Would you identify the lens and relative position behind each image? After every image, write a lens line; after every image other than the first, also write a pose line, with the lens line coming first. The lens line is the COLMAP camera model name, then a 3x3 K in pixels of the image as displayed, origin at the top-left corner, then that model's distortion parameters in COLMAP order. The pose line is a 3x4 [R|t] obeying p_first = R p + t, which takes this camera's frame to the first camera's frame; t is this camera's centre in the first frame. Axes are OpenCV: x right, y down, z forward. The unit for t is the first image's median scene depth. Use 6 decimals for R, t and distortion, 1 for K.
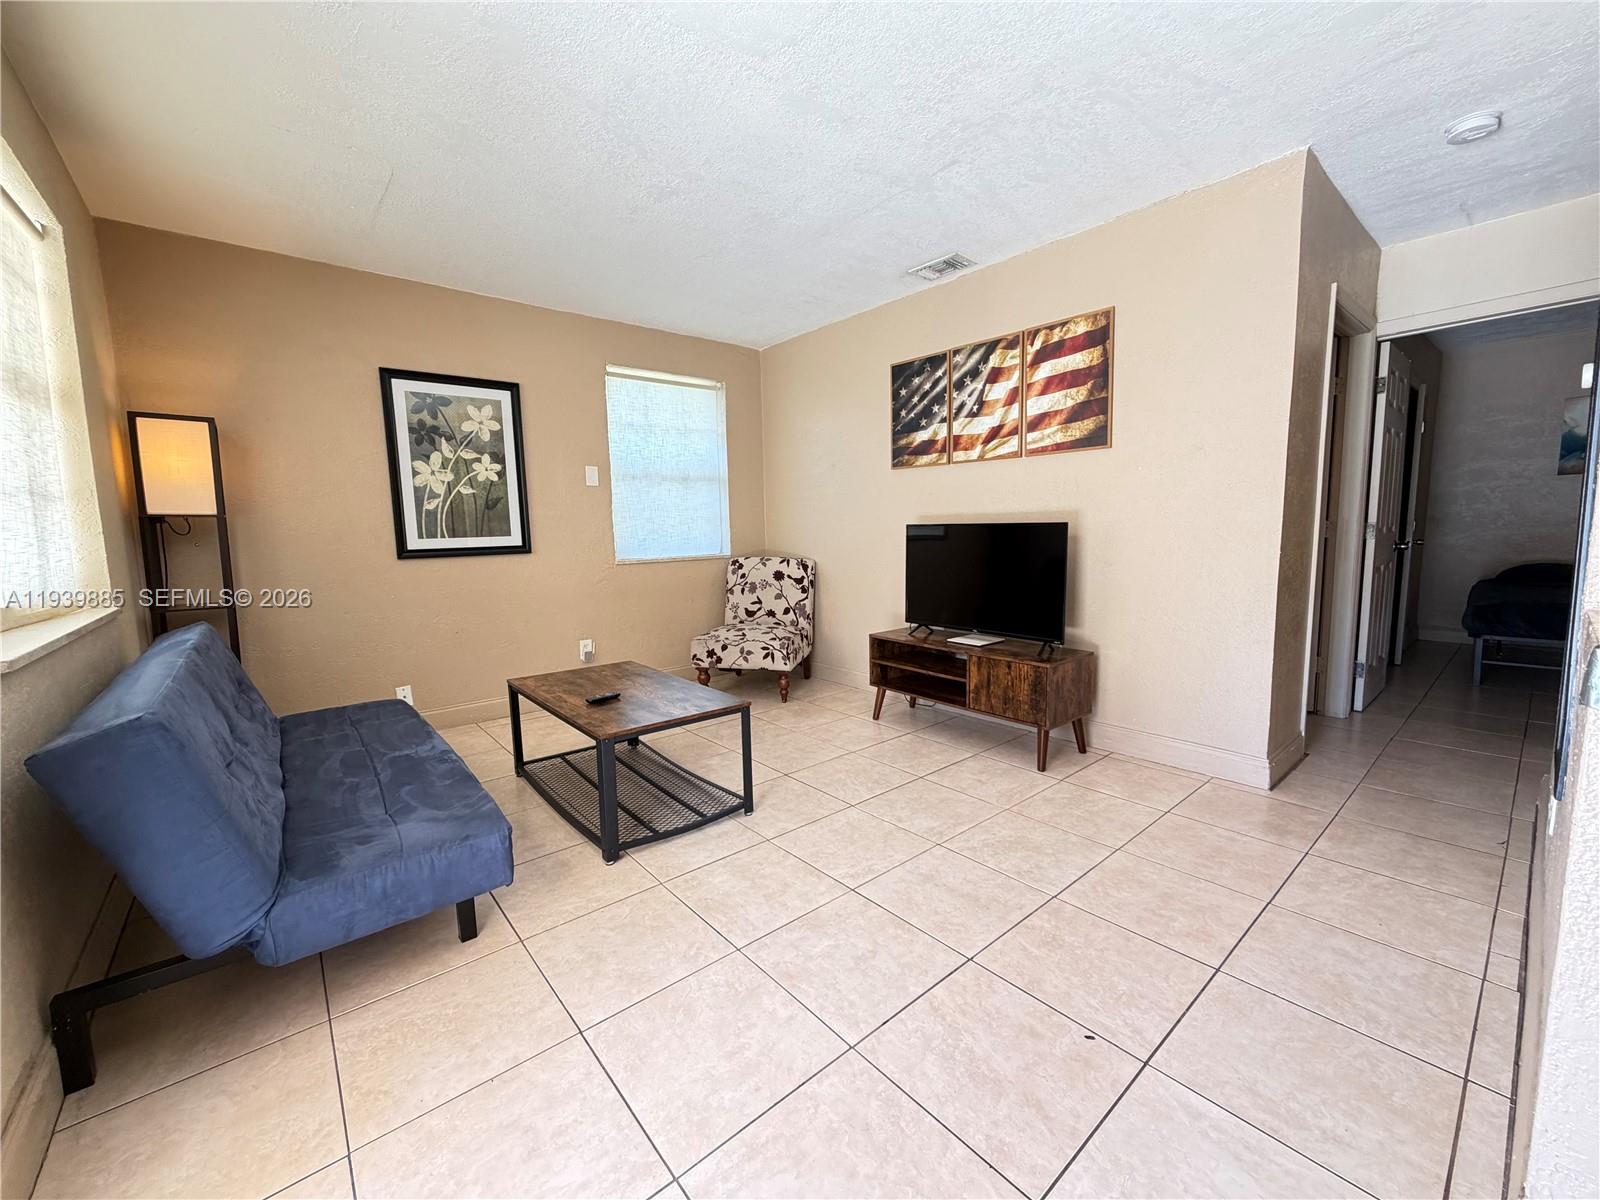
lens RADIAL K [[640.2, 0, 793.3], [0, 640.2, 596.0], [0, 0, 1]] dist [0.001947, -0.000957]
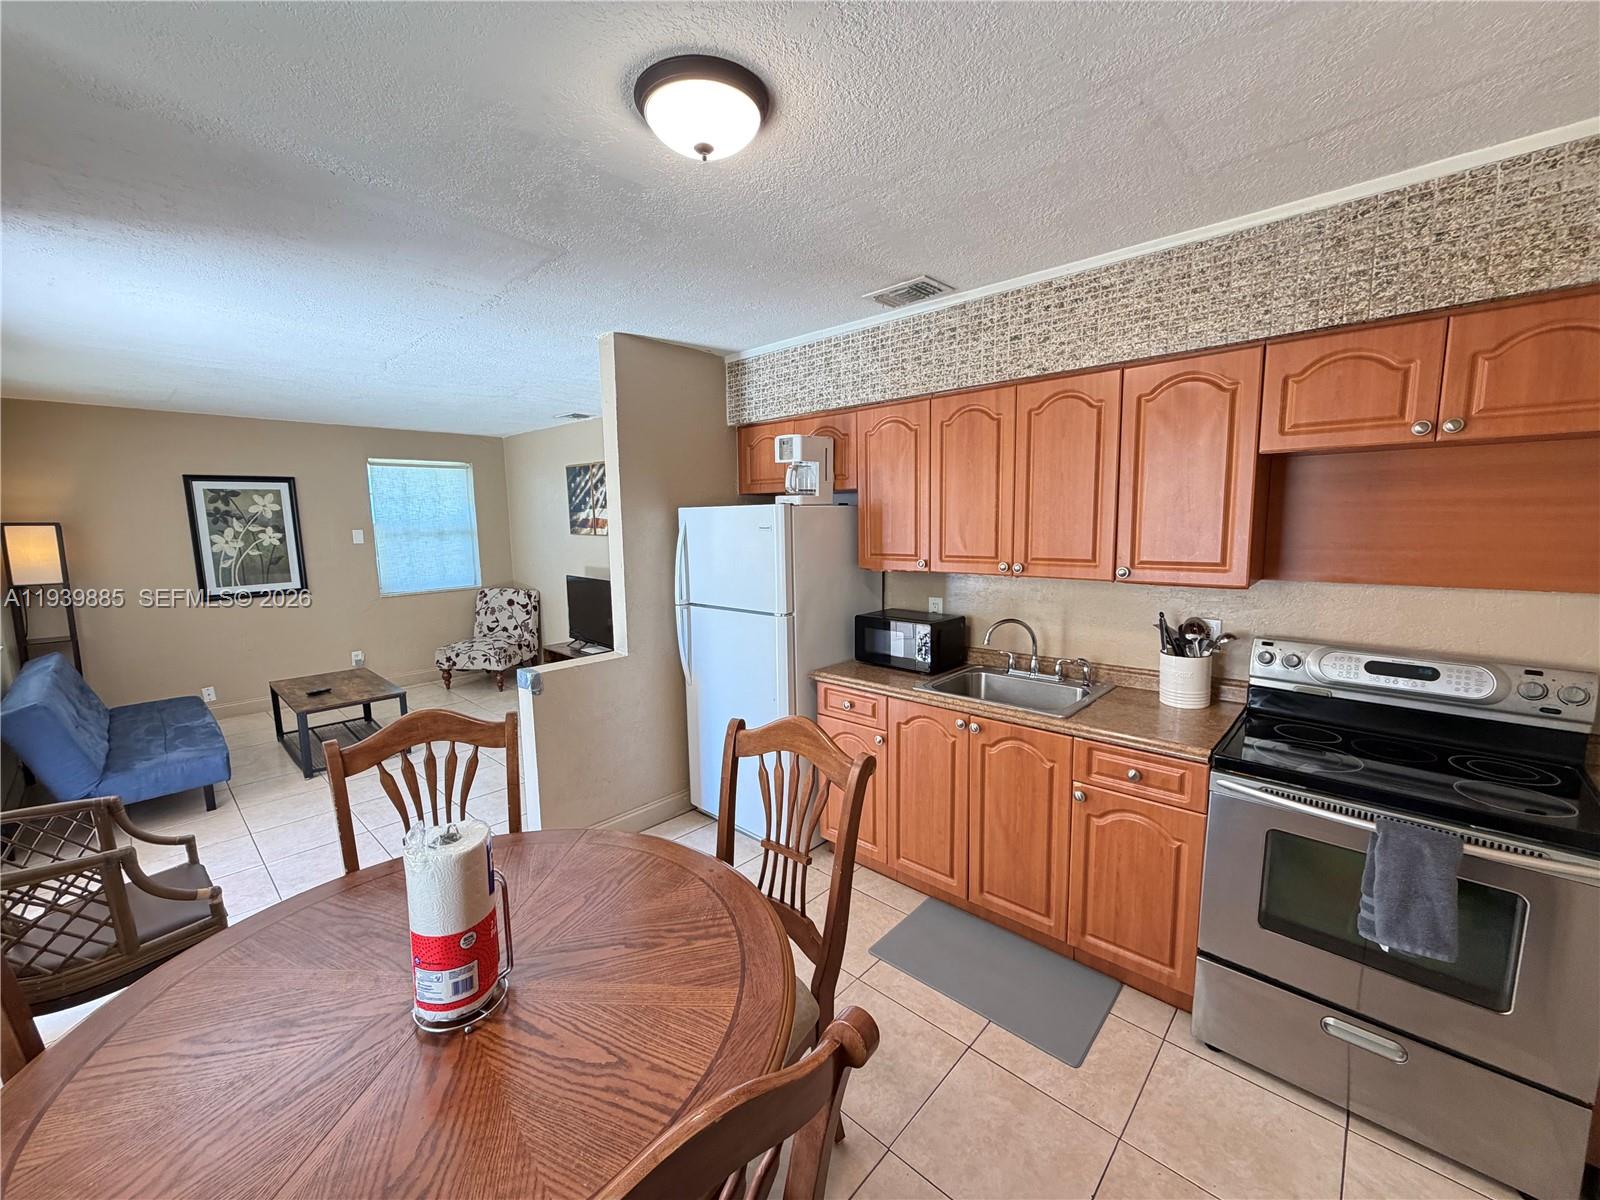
lens RADIAL K [[640.2, 0, 794.0], [0, 640.2, 597.1], [0, 0, 1]] dist [0.001947, -0.000957]
pose [[0.992064, -0.008688, 0.125432, 0.547125], [0.006265, 0.999786, 0.019698, -0.087770], [-0.125577, -0.018756, 0.991907, -0.629185]]
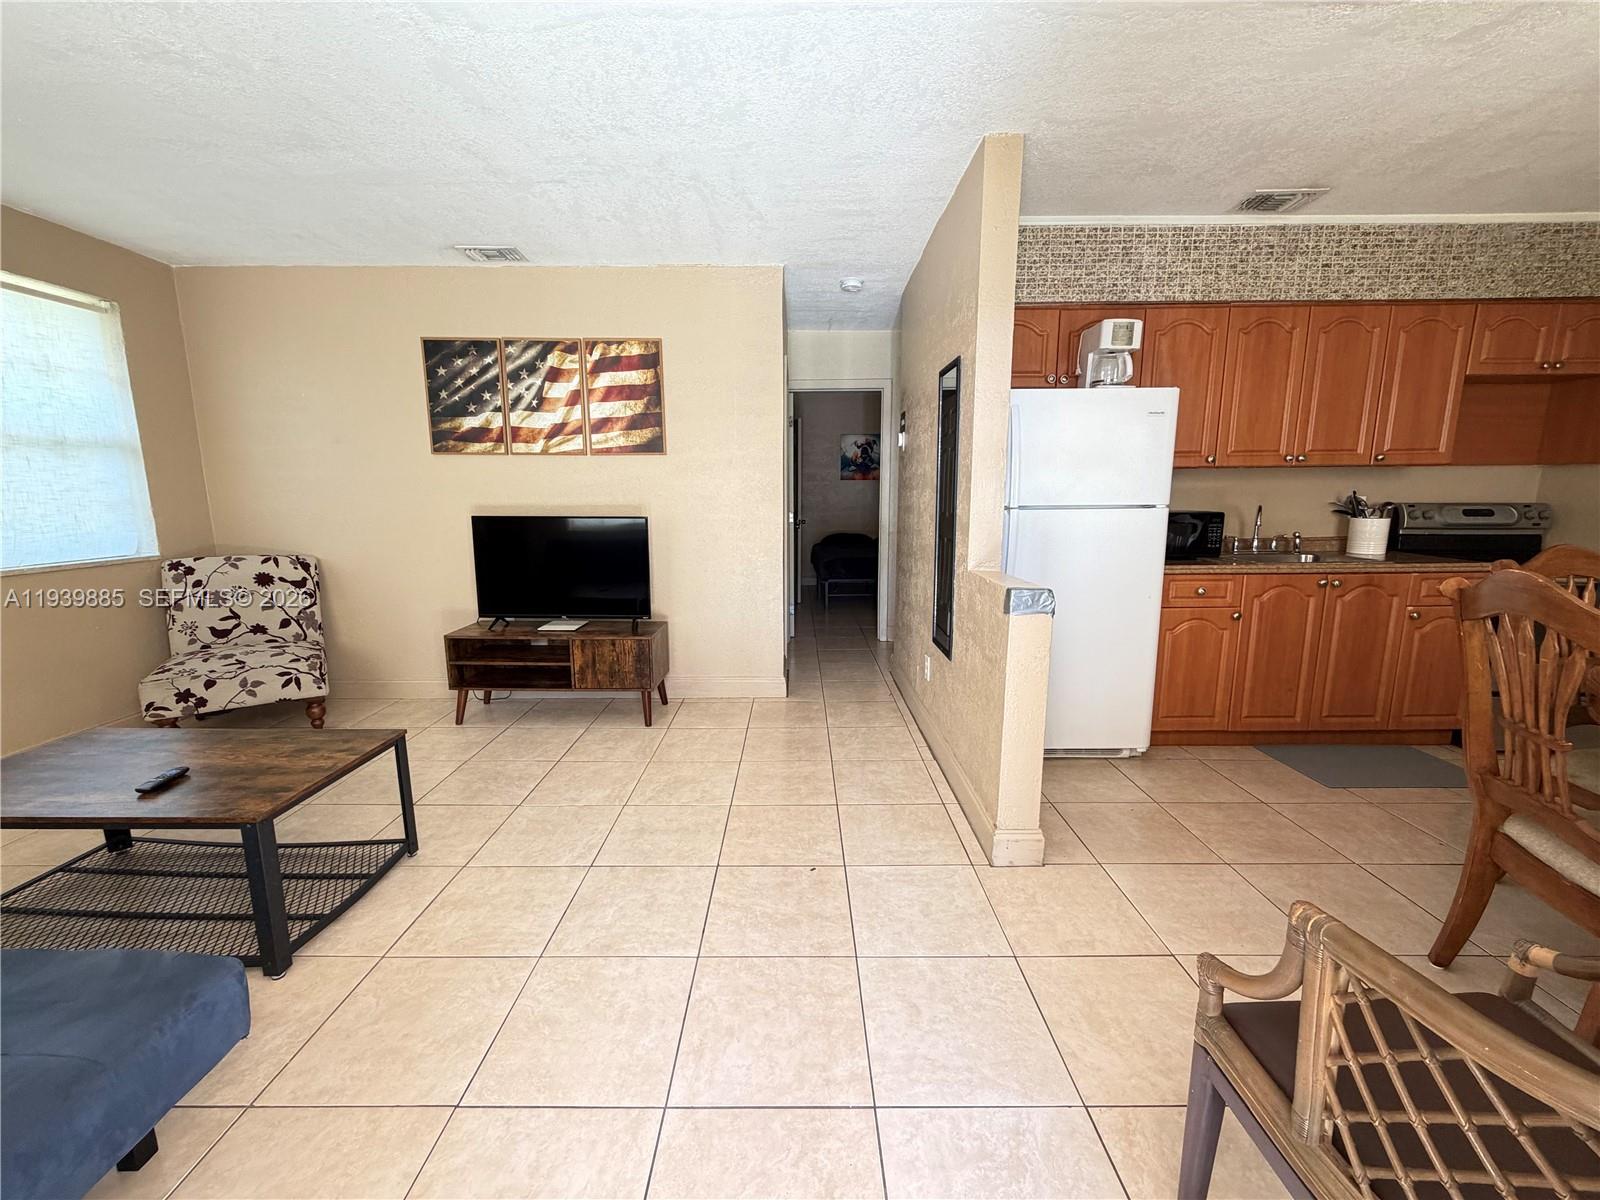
lens RADIAL K [[640.2, 0, 795.8], [0, 640.2, 595.4], [0, 0, 1]] dist [0.001947, -0.000957]
pose [[0.642098, -0.103689, 0.759578, -0.259438], [0.071428, 0.994593, 0.075390, -0.032304], [-0.763287, 0.005848, 0.646033, 0.014430]]
